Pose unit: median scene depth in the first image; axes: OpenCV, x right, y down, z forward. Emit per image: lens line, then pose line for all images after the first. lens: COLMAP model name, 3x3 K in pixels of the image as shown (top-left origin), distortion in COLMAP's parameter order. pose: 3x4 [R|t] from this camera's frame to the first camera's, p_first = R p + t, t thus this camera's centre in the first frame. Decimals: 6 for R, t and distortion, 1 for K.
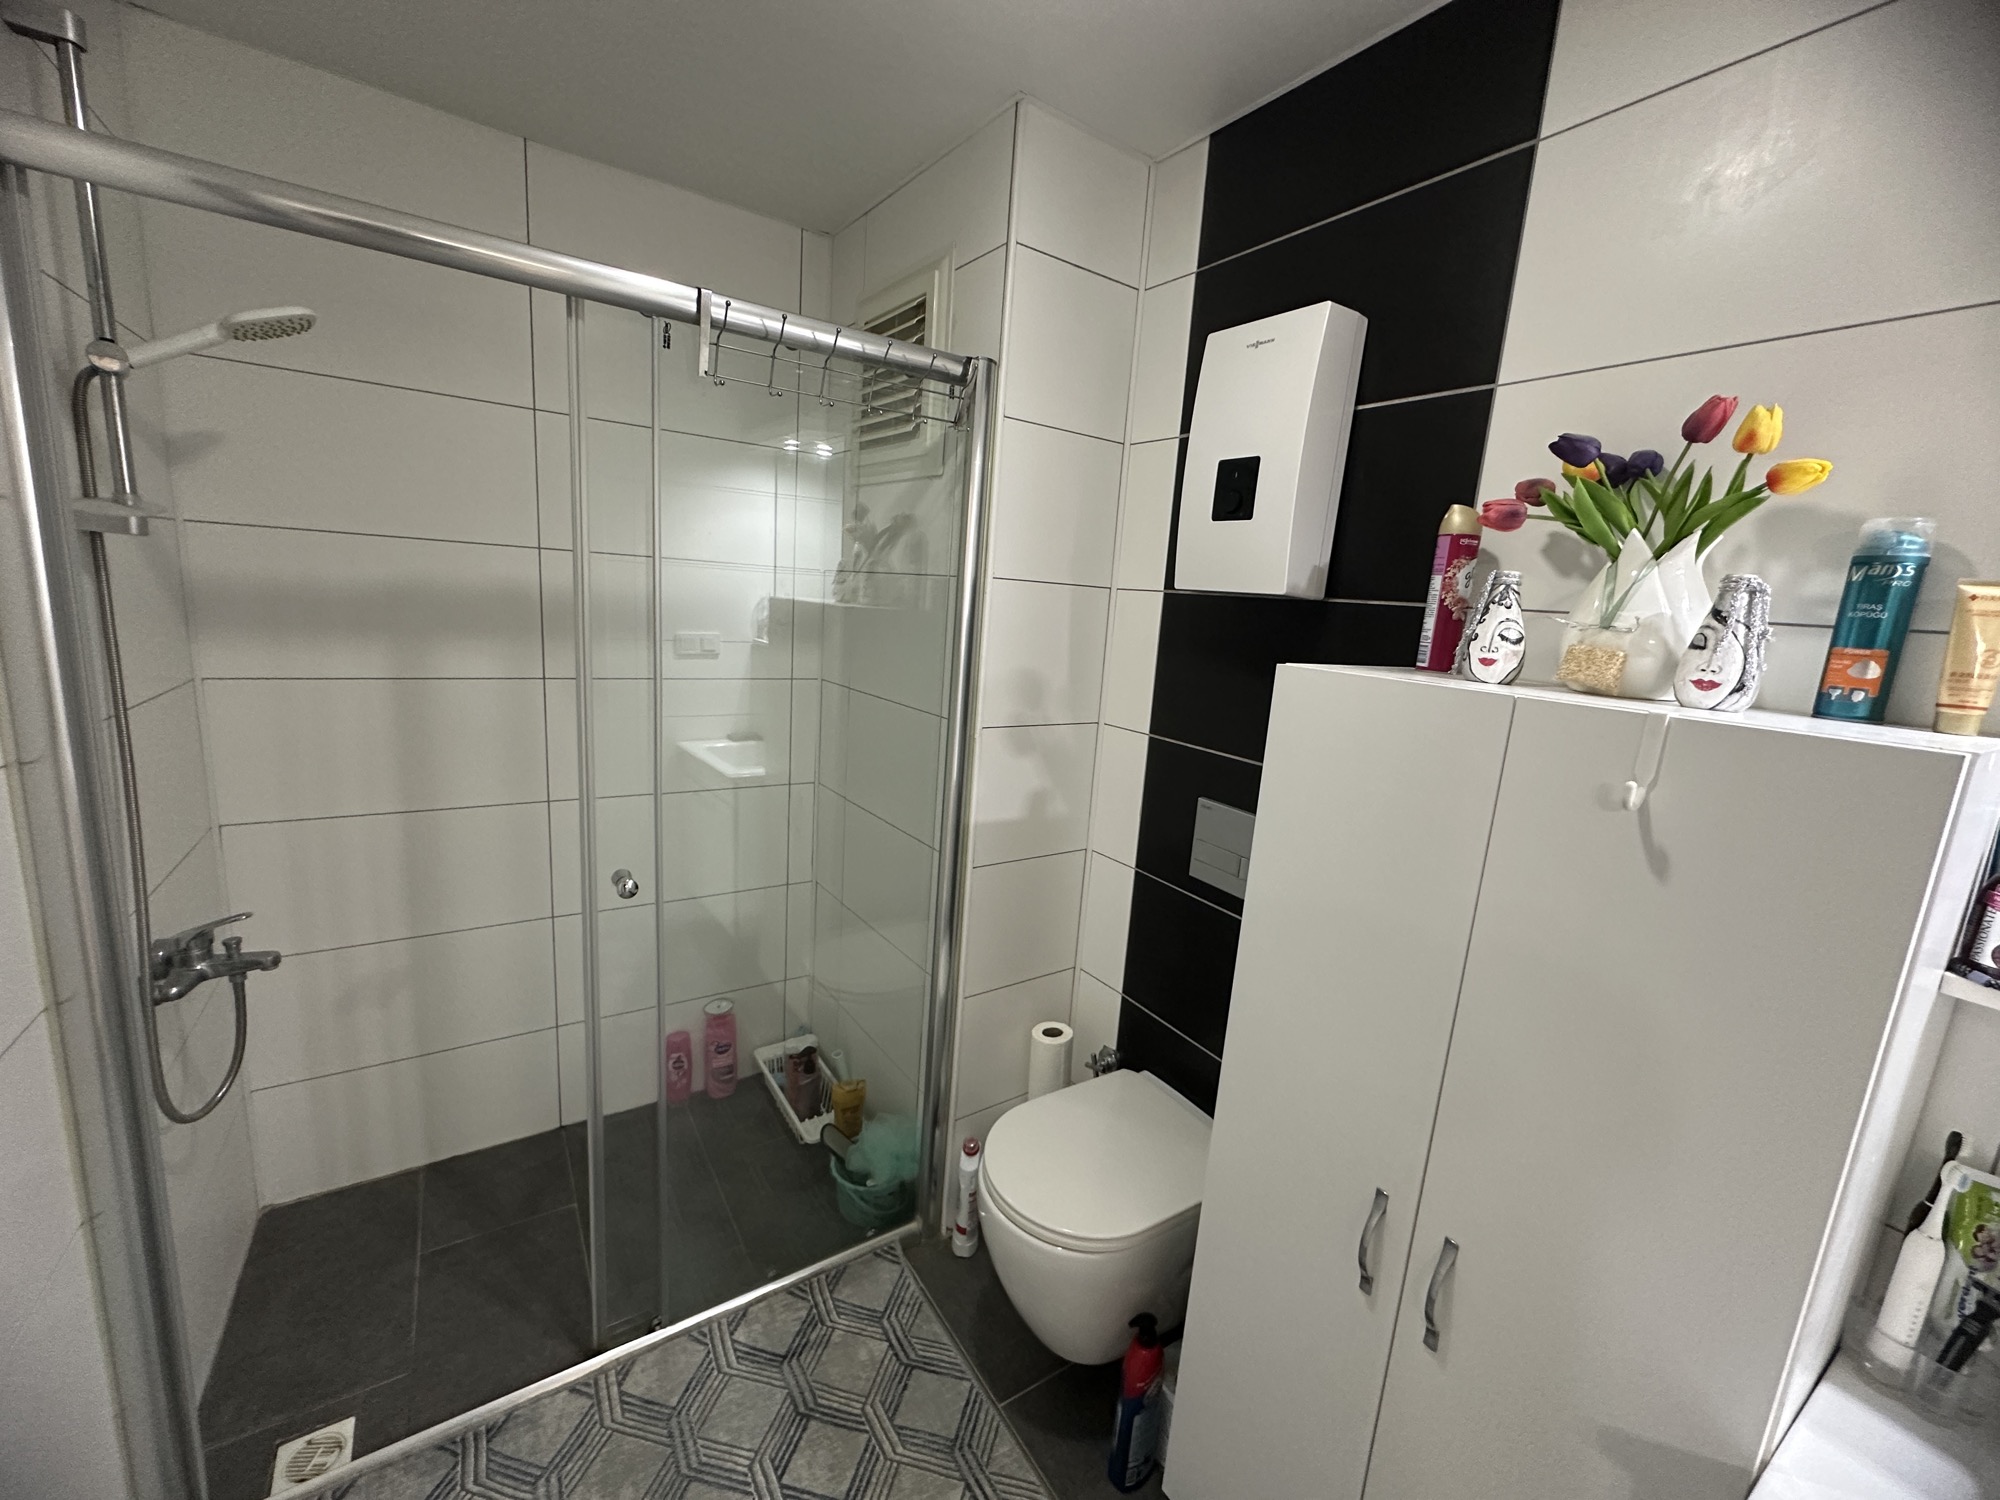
lens RADIAL K [[798.5, 0, 999.4], [0, 798.5, 745.6], [0, 0, 1]] dist [-0.004332, 0.001130]
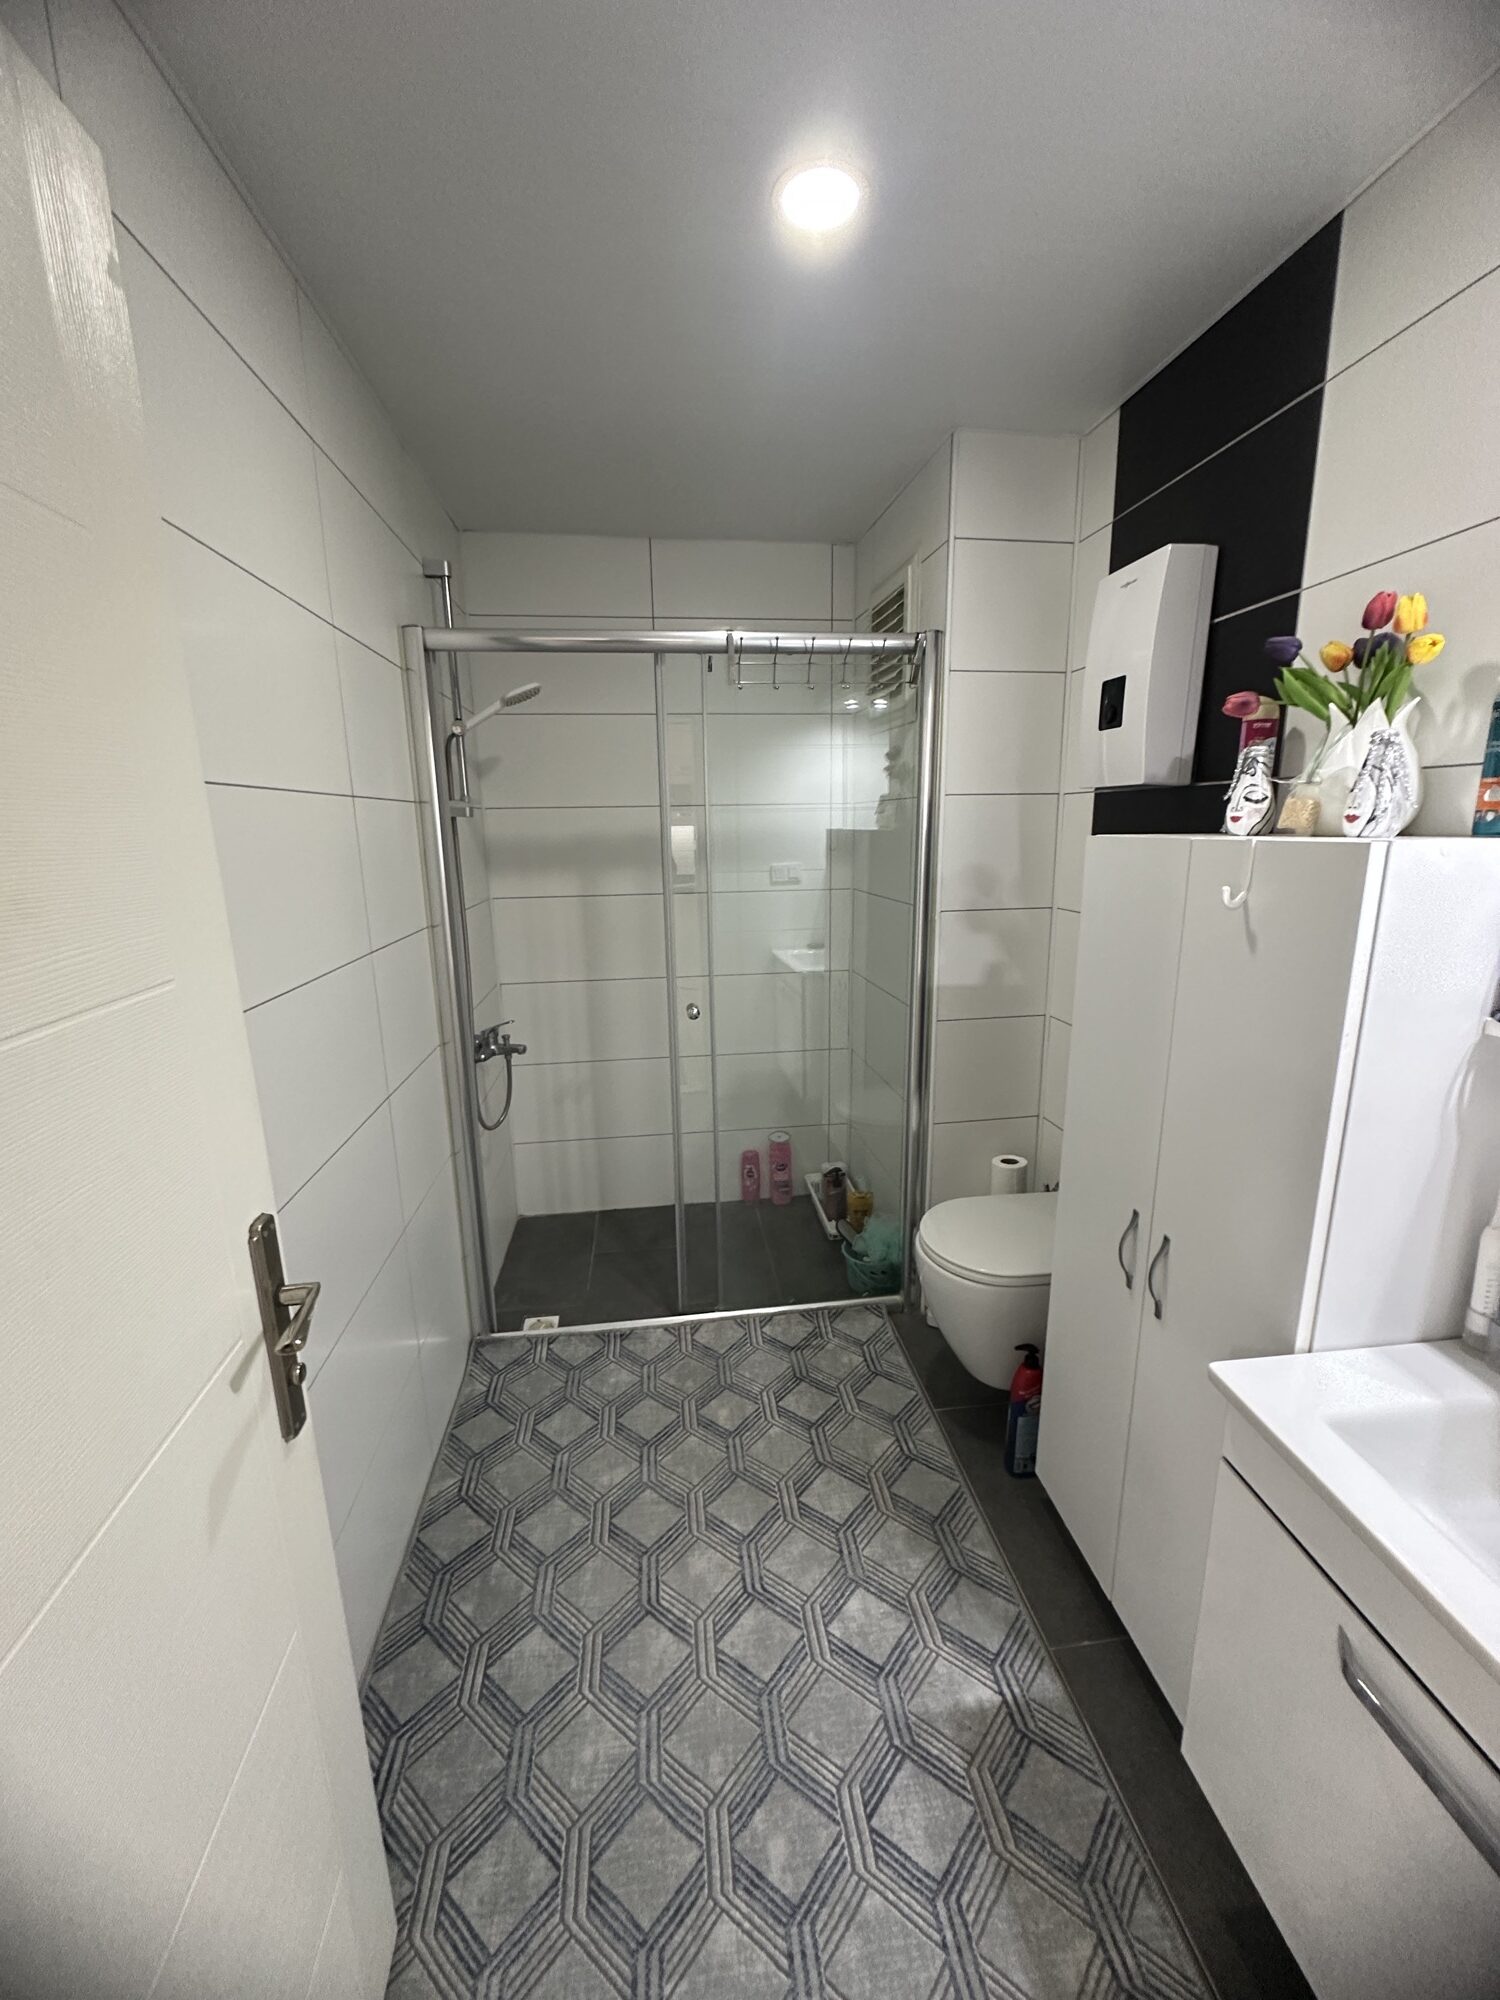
lens RADIAL K [[798.5, 0, 750.6], [0, 798.5, 1001.4], [0, 0, 1]] dist [-0.004332, 0.001130]
pose [[0.892636, 0.014541, -0.450544, 0.322406], [-0.005937, 0.999772, 0.020506, 0.110565], [0.450739, -0.015630, 0.892519, -0.339375]]
